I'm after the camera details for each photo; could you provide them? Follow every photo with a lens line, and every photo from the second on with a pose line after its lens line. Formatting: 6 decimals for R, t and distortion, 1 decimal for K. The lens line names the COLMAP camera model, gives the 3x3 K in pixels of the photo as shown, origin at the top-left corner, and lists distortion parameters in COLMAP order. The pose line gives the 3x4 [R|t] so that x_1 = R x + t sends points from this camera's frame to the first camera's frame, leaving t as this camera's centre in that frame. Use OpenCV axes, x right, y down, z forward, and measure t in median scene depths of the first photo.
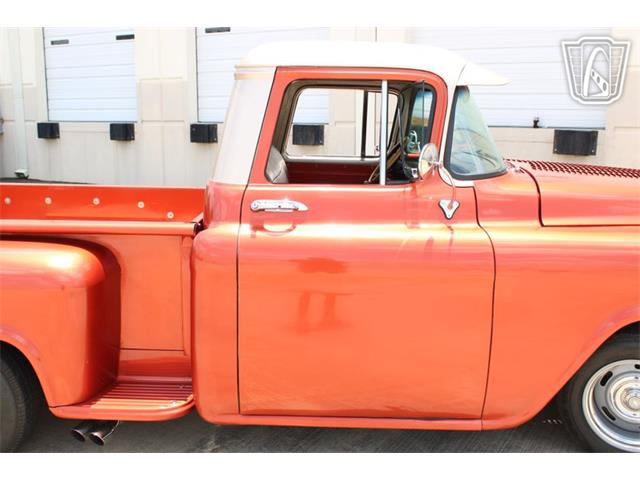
lens RADIAL K [[709.0, 0, 323.2], [0, 709.0, 242.9], [0, 0, 1]] dist [-0.077834, 0.033346]
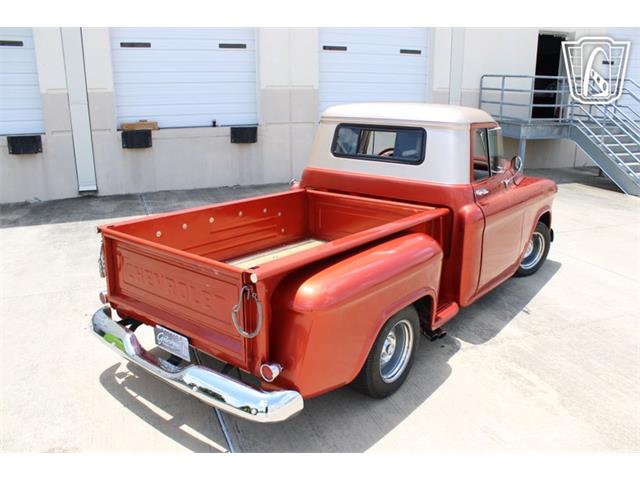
lens RADIAL K [[540.1, 0, 324.8], [0, 540.1, 246.4], [0, 0, 1]] dist [-0.159381, 0.130888]
pose [[0.612572, -0.219719, 0.759262, -1.438161], [0.148906, 0.975467, 0.162148, -0.201095], [-0.776262, 0.013731, 0.630261, 0.351655]]
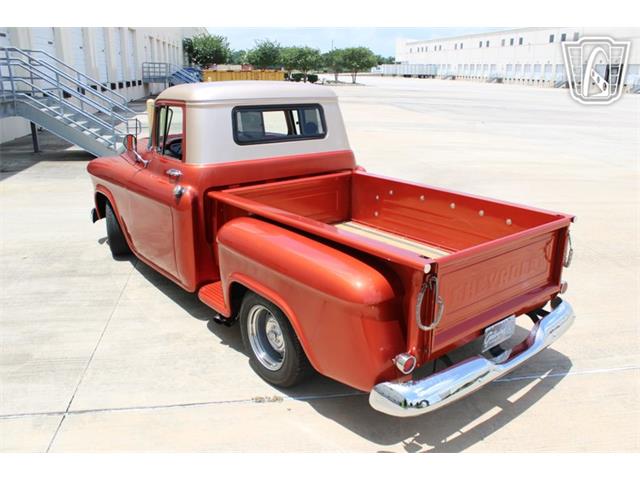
lens RADIAL K [[540.1, 0, 324.8], [0, 540.1, 246.4], [0, 0, 1]] dist [-0.159381, 0.130888]
pose [[-0.646718, -0.253802, 0.719264, -1.347315], [0.126027, 0.894494, 0.428950, -0.528432], [-0.752246, 0.368057, -0.546499, 2.017683]]
